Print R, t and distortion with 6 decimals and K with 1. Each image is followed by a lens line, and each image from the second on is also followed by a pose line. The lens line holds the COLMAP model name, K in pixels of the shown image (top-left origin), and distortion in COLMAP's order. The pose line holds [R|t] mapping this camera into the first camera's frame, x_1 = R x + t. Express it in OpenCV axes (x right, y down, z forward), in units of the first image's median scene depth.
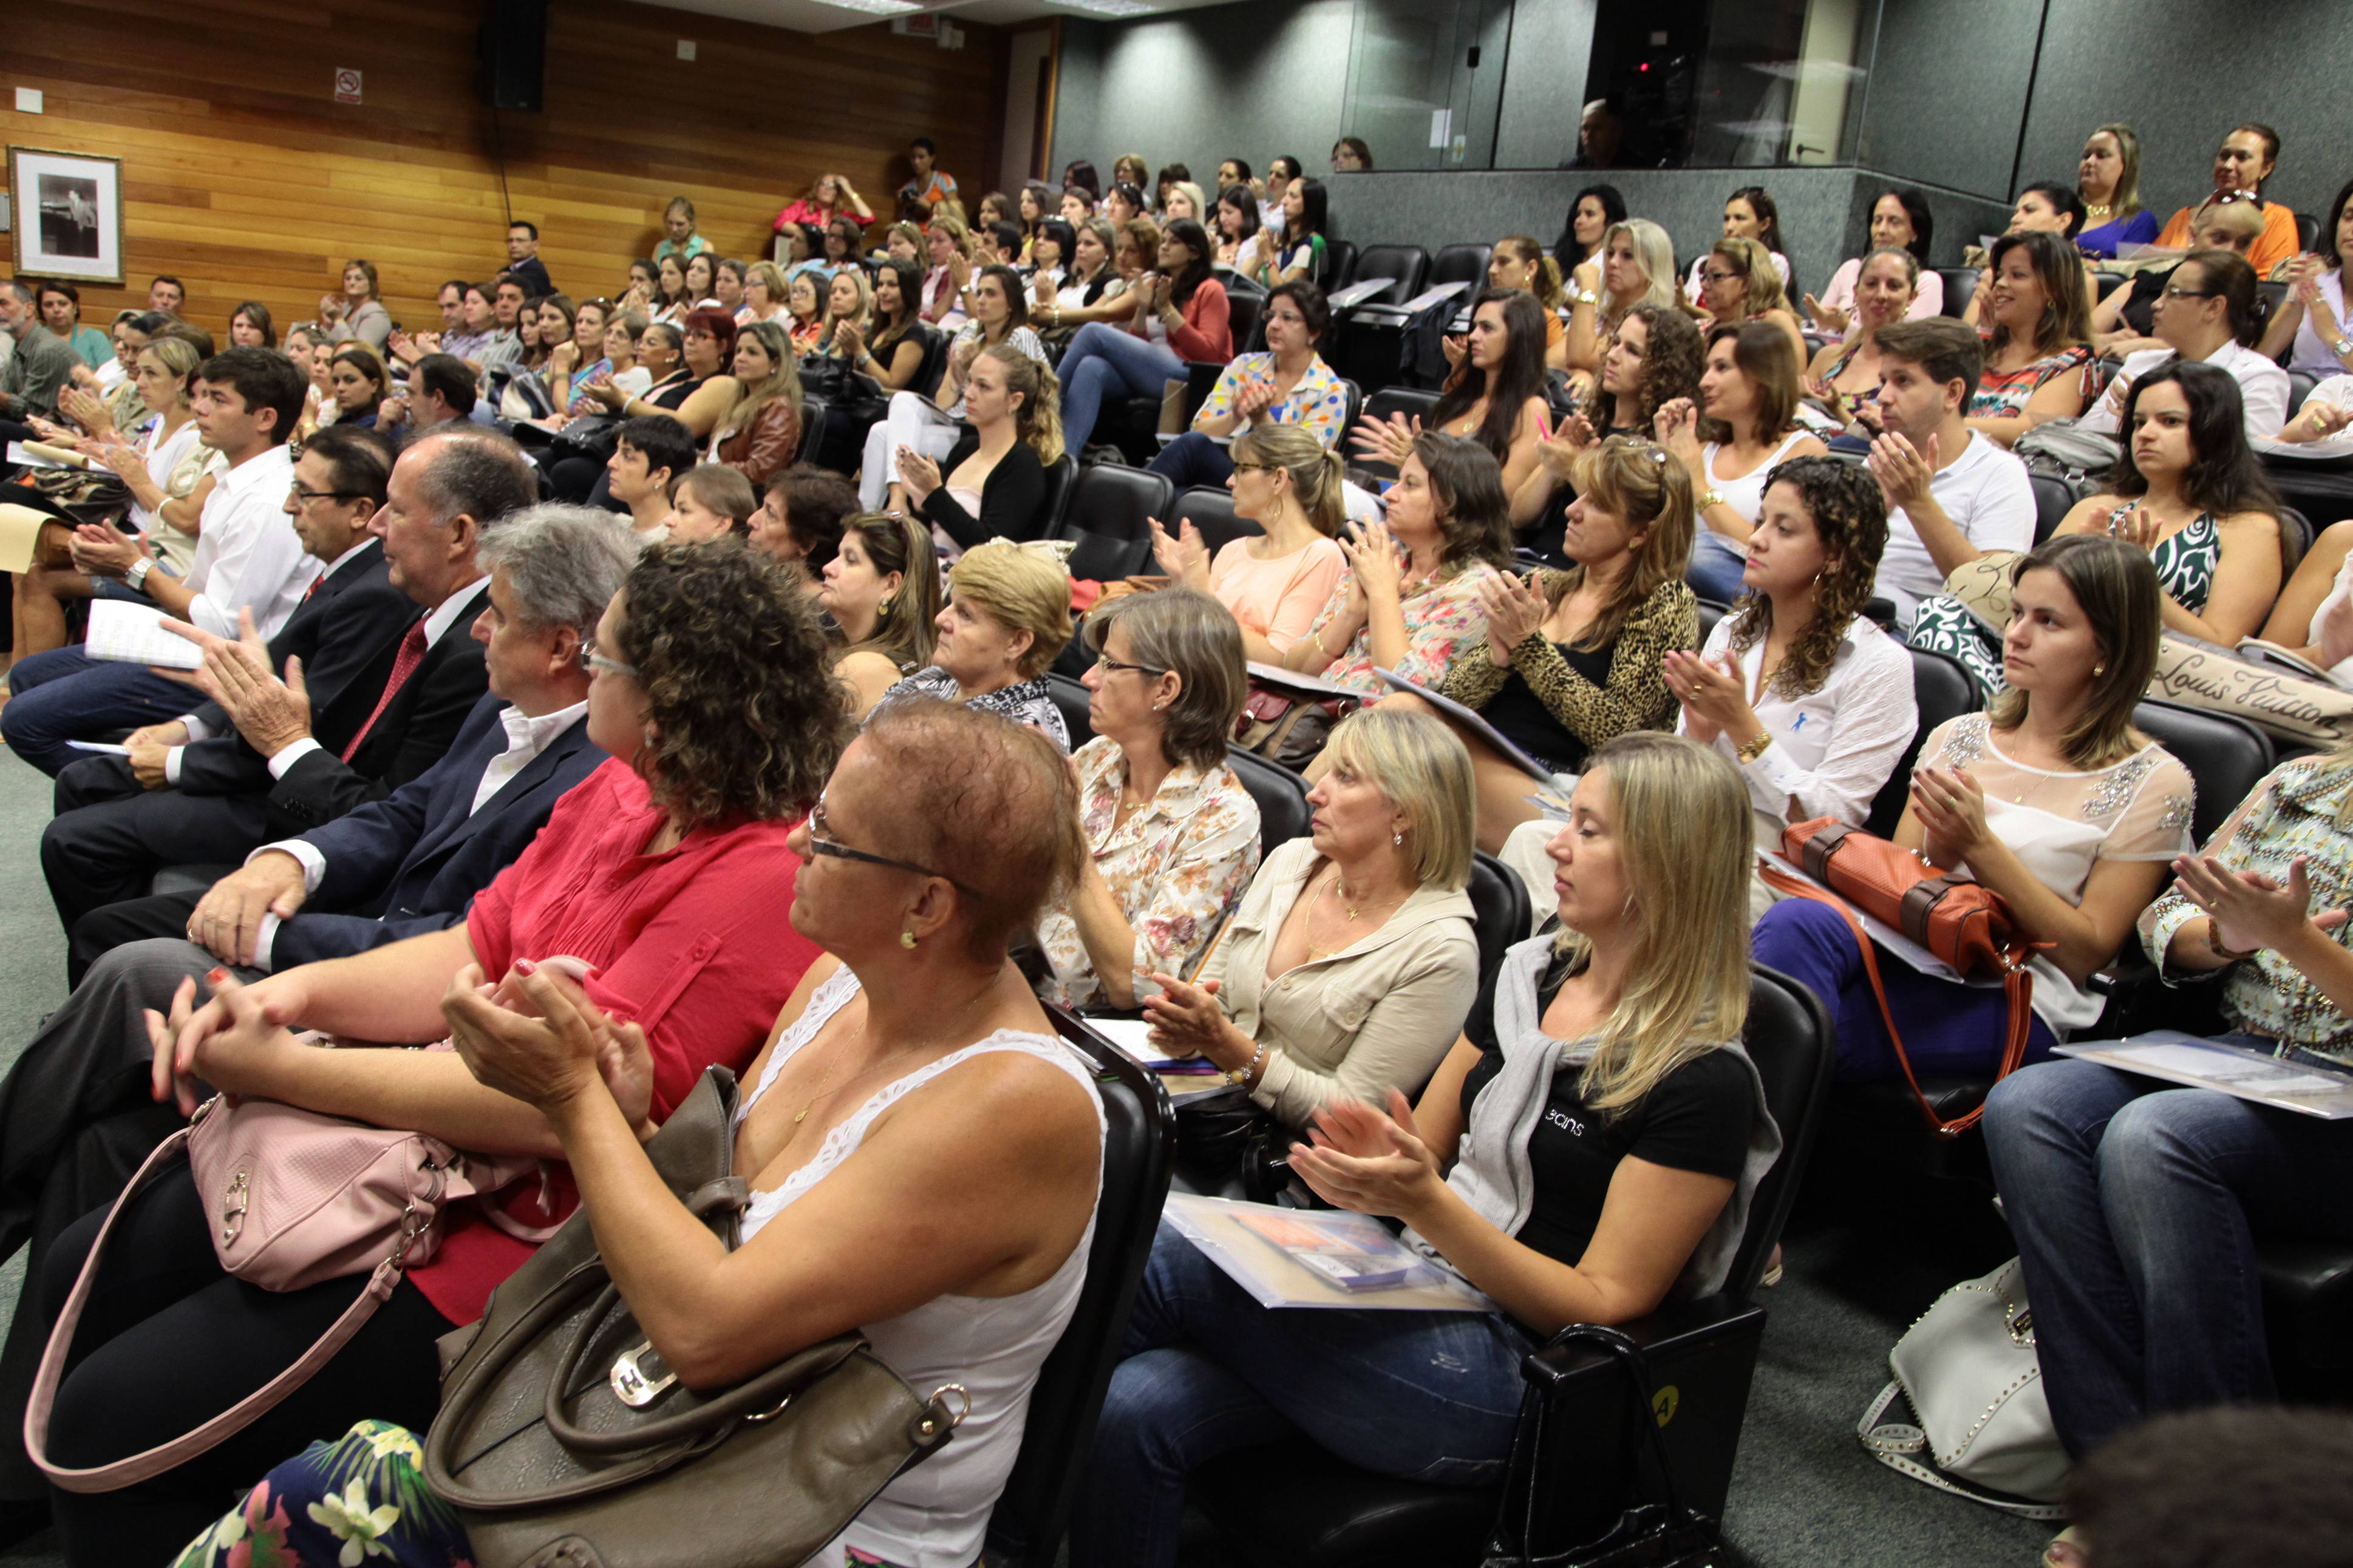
lens RADIAL K [[1874.9, 0, 1167.6], [0, 1874.9, 775.5], [0, 0, 1]] dist [-0.082950, 0.095243]
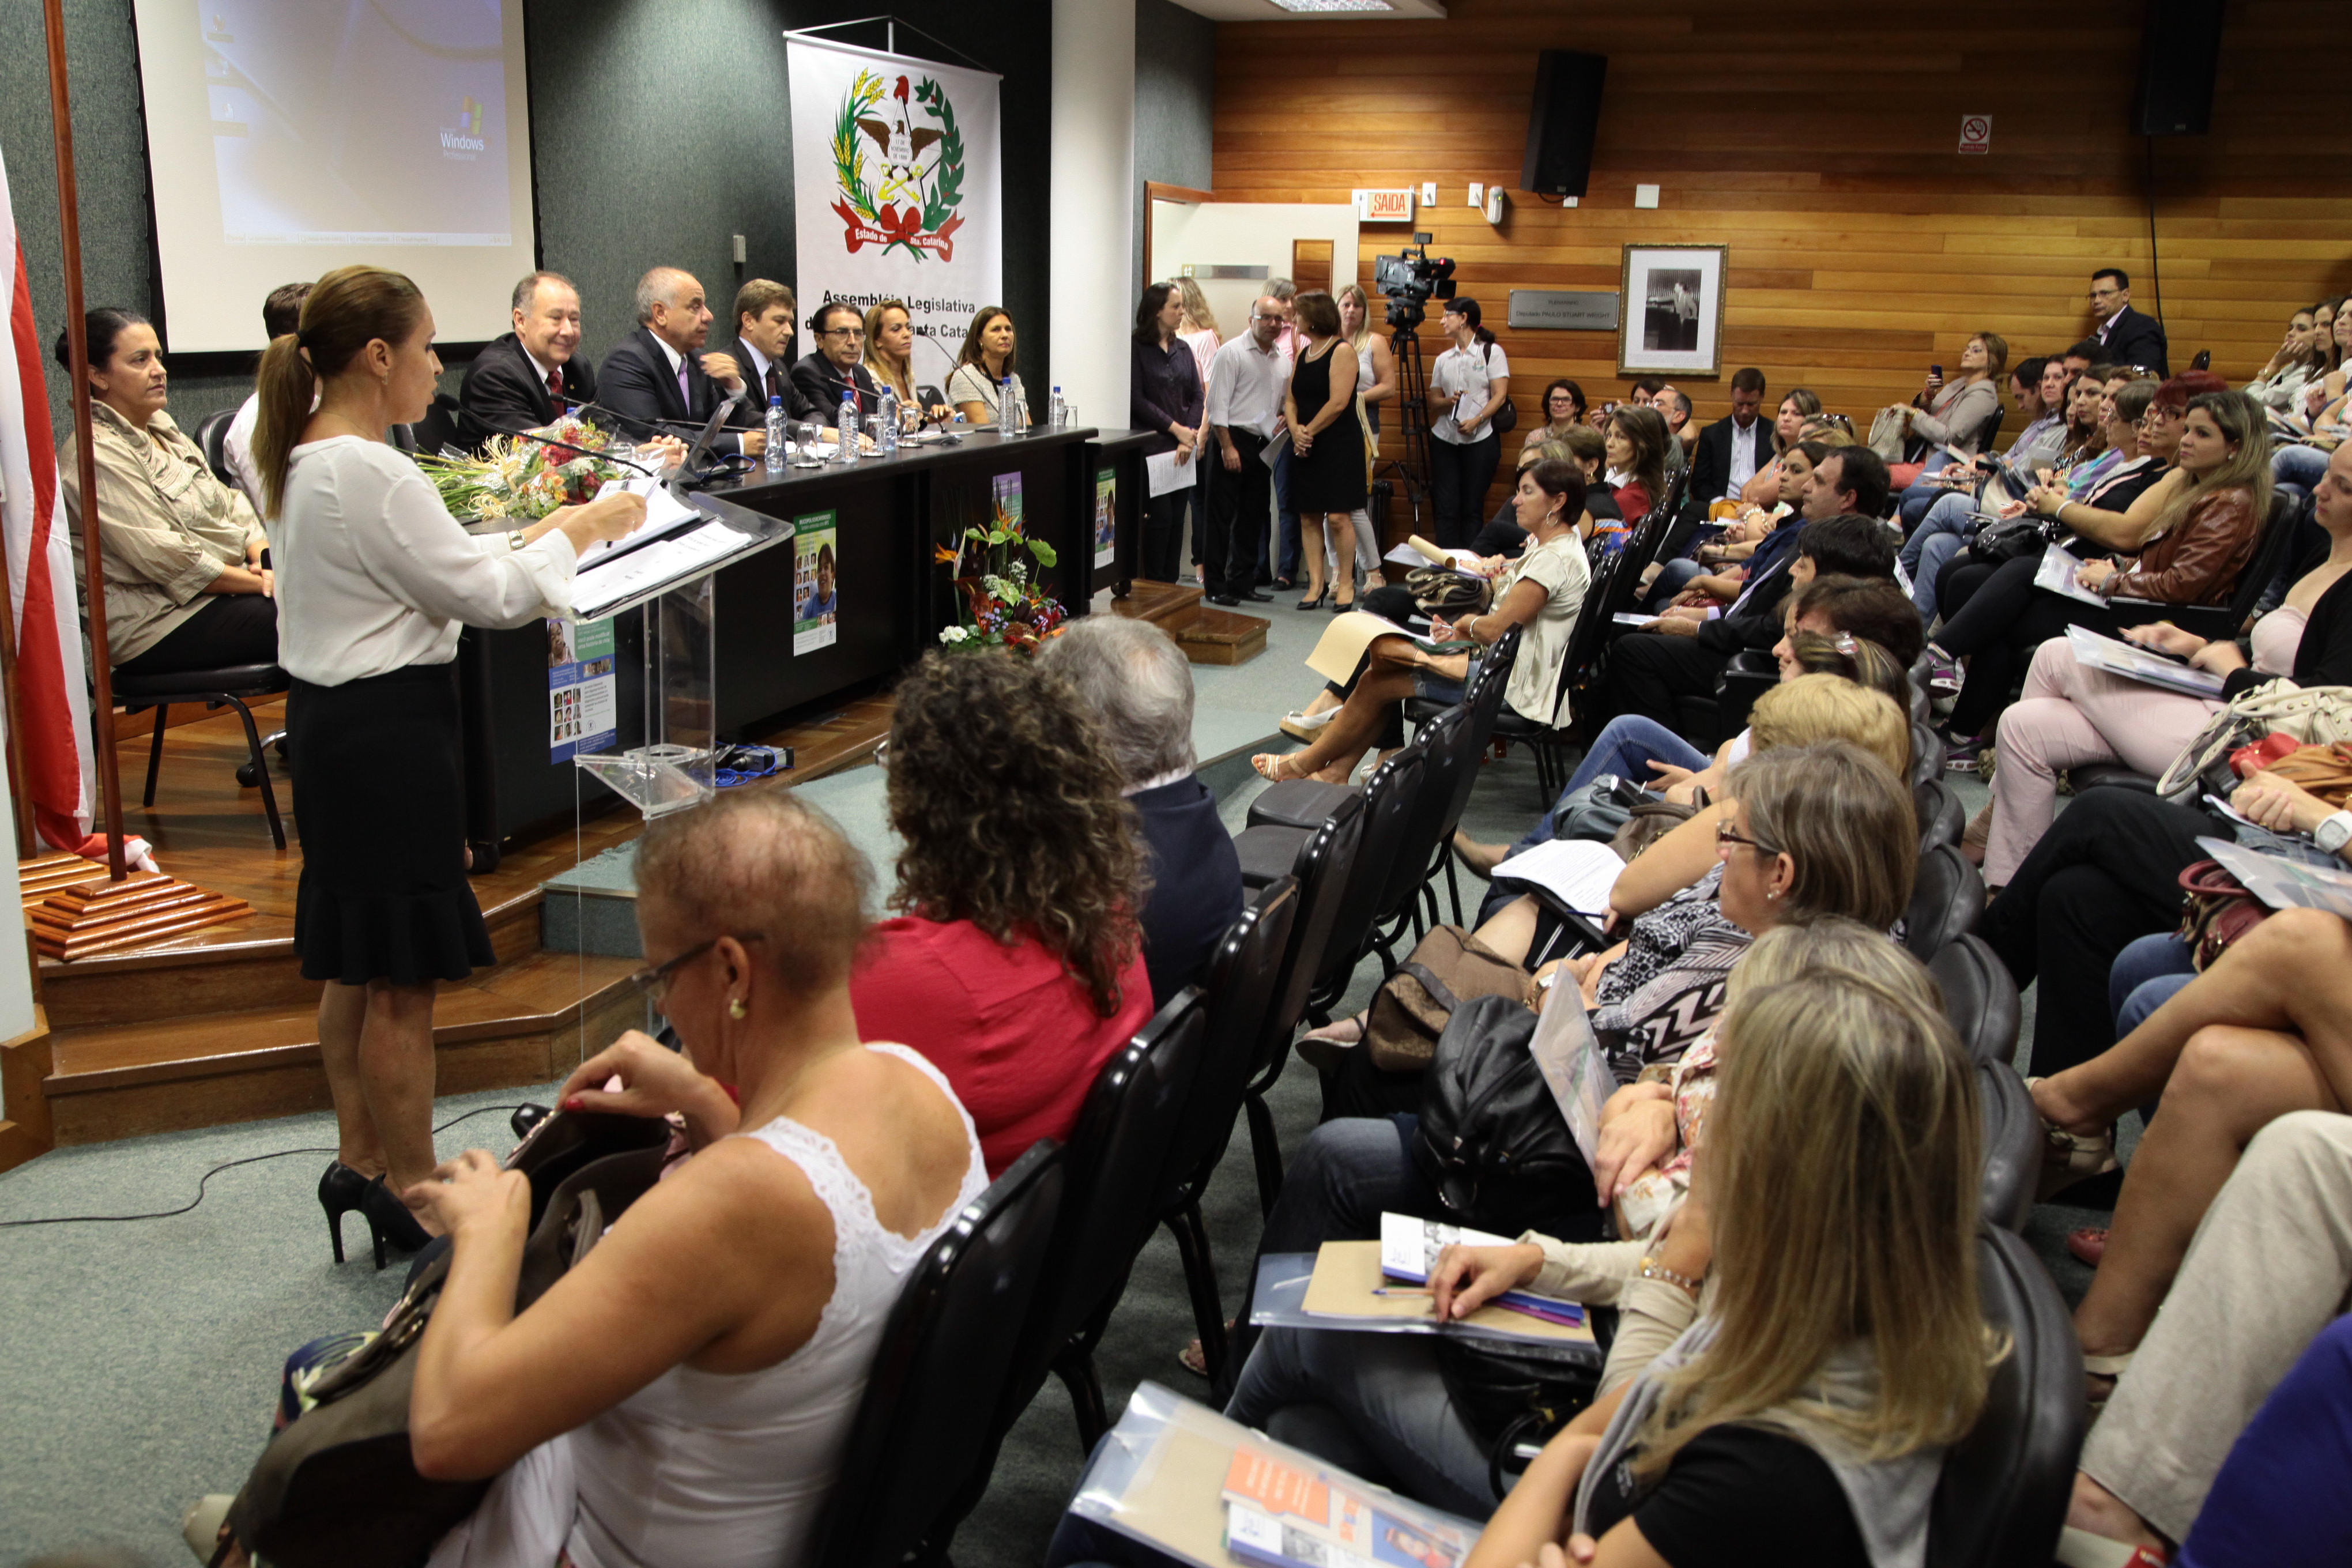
lens RADIAL K [[2246.1, 0, 1170.7], [0, 2246.1, 777.2], [0, 0, 1]] dist [0.005480, 0.090718]
pose [[0.664785, 0.077232, -0.743032, 0.235313], [-0.130431, 0.991363, -0.013652, -0.018191], [0.735560, 0.105990, 0.669117, 0.077526]]
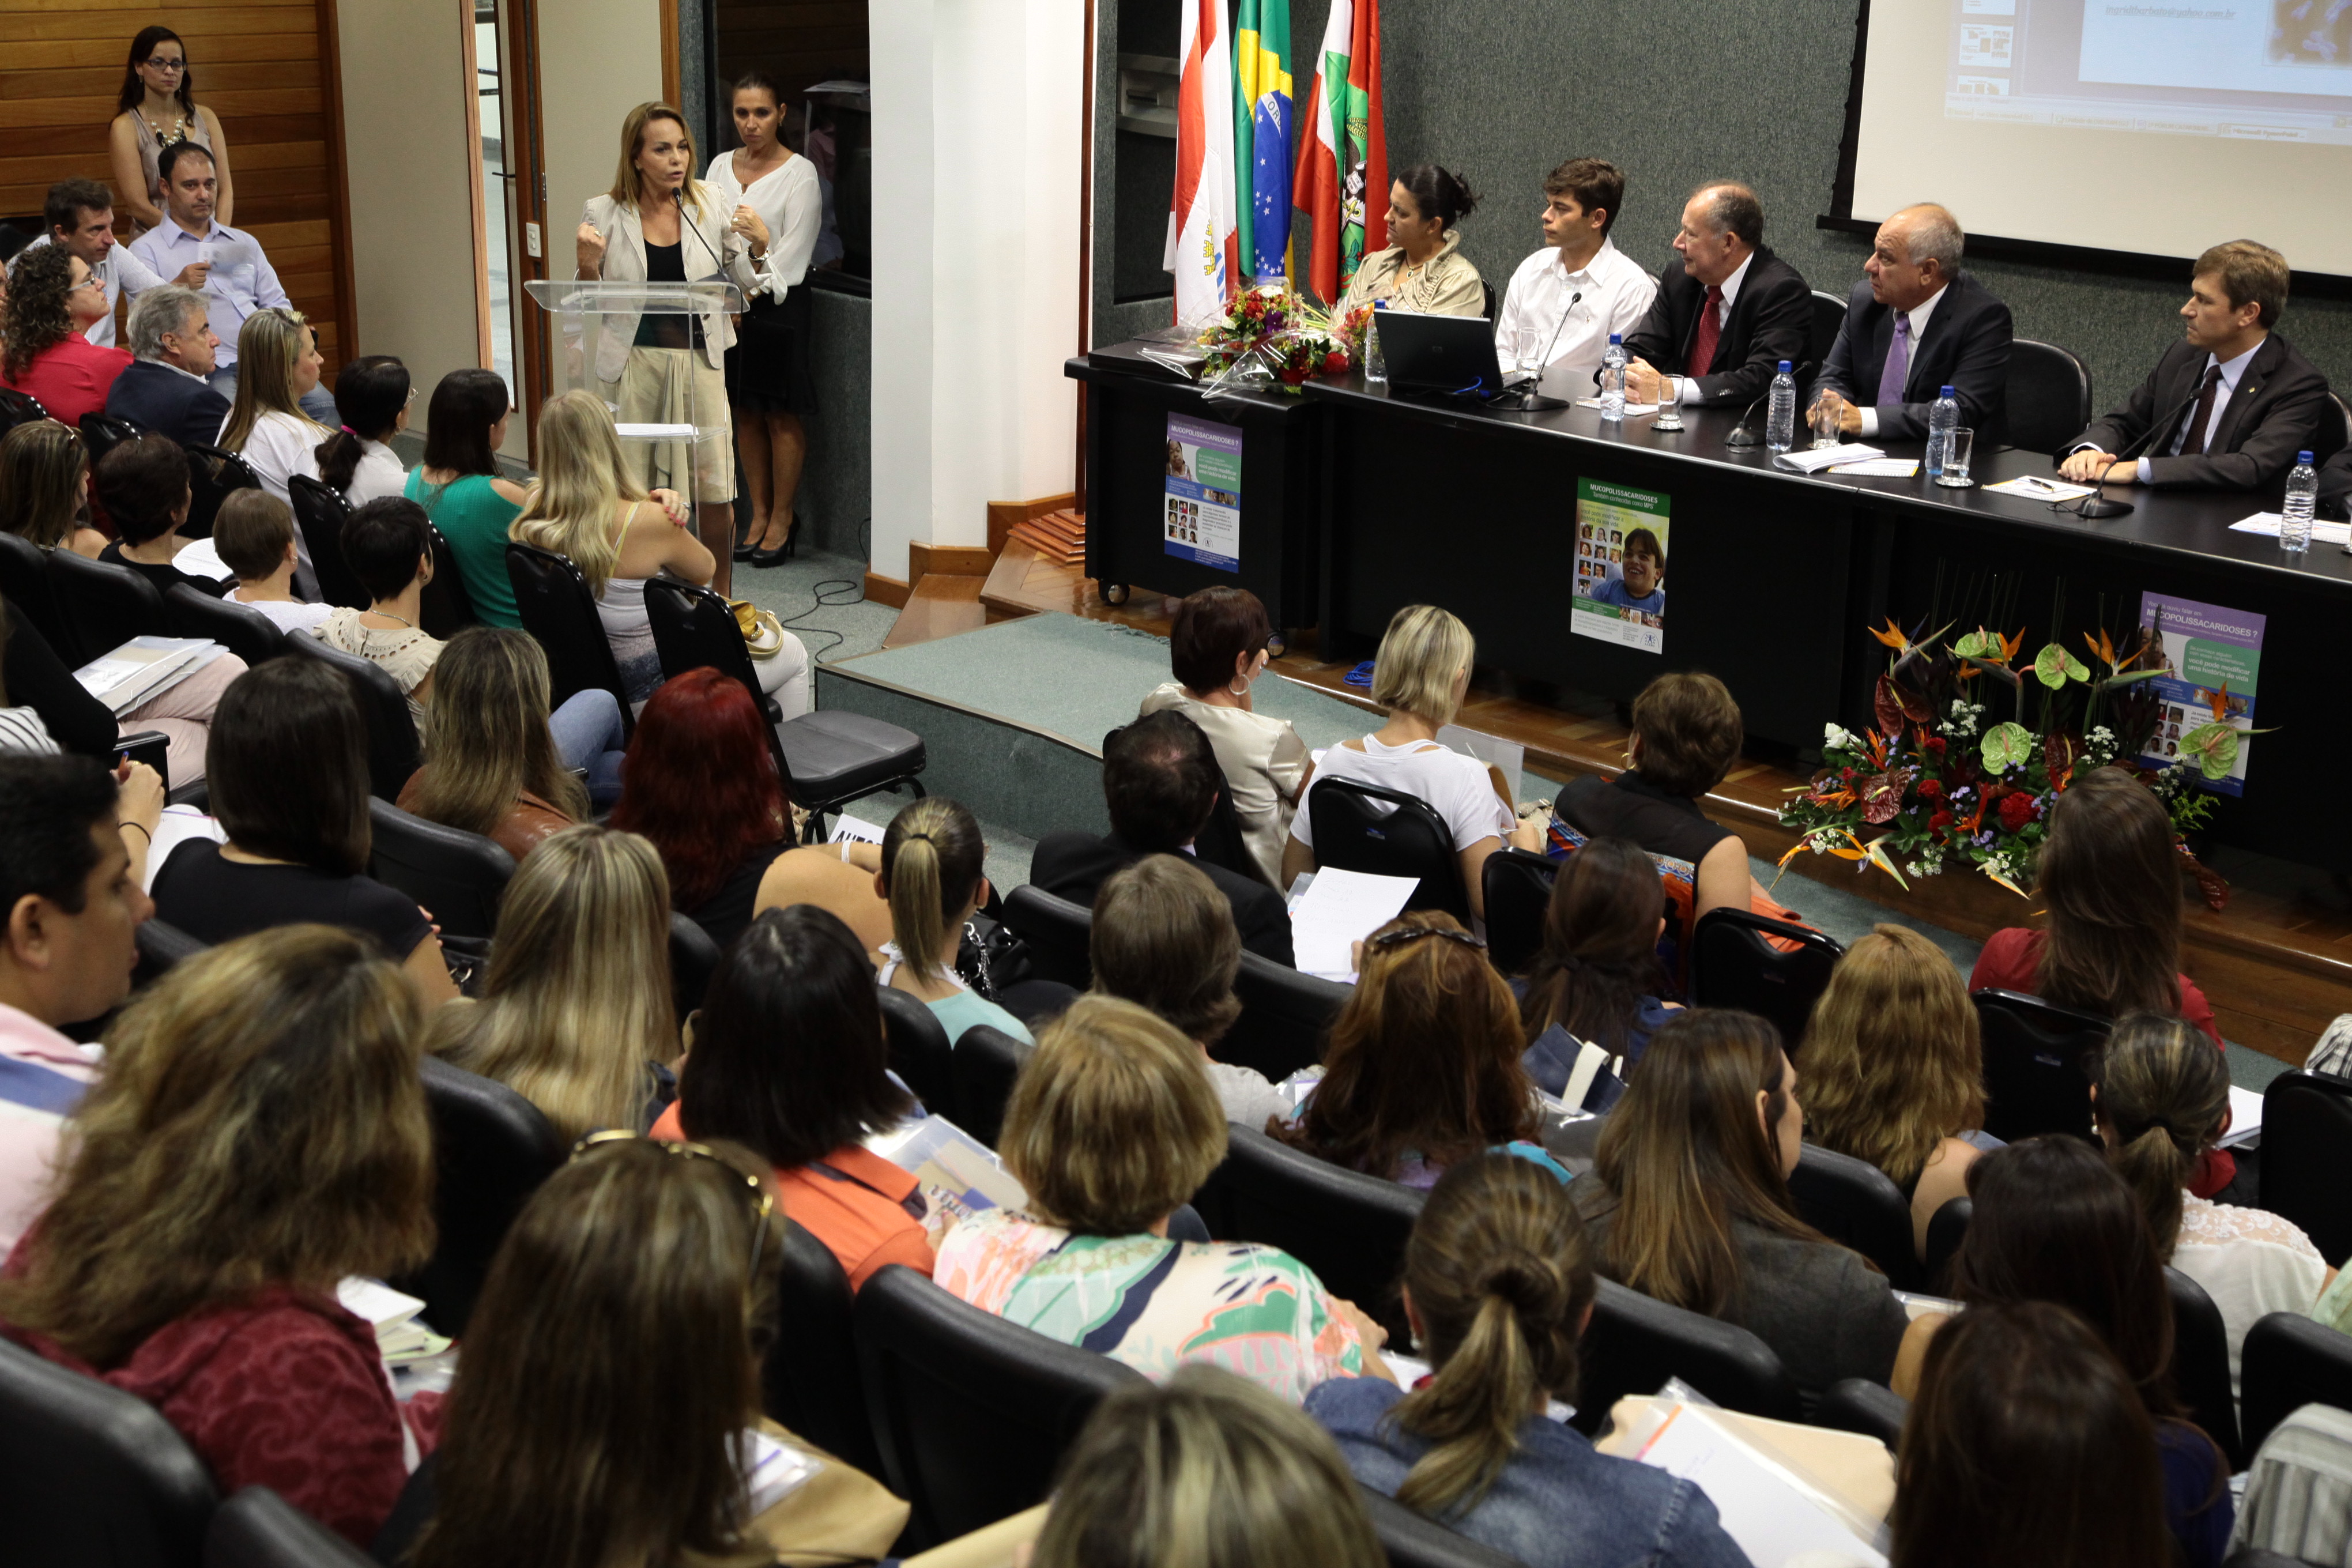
lens RADIAL K [[3530.6, 0, 1164.7], [0, 3530.6, 779.0], [0, 0, 1]] dist [0.177198, 0.054407]
pose [[-0.967387, -0.038081, -0.250425, -0.214467], [-0.159133, 0.860554, 0.483864, -0.804858], [0.197078, 0.507934, -0.838548, 2.168411]]
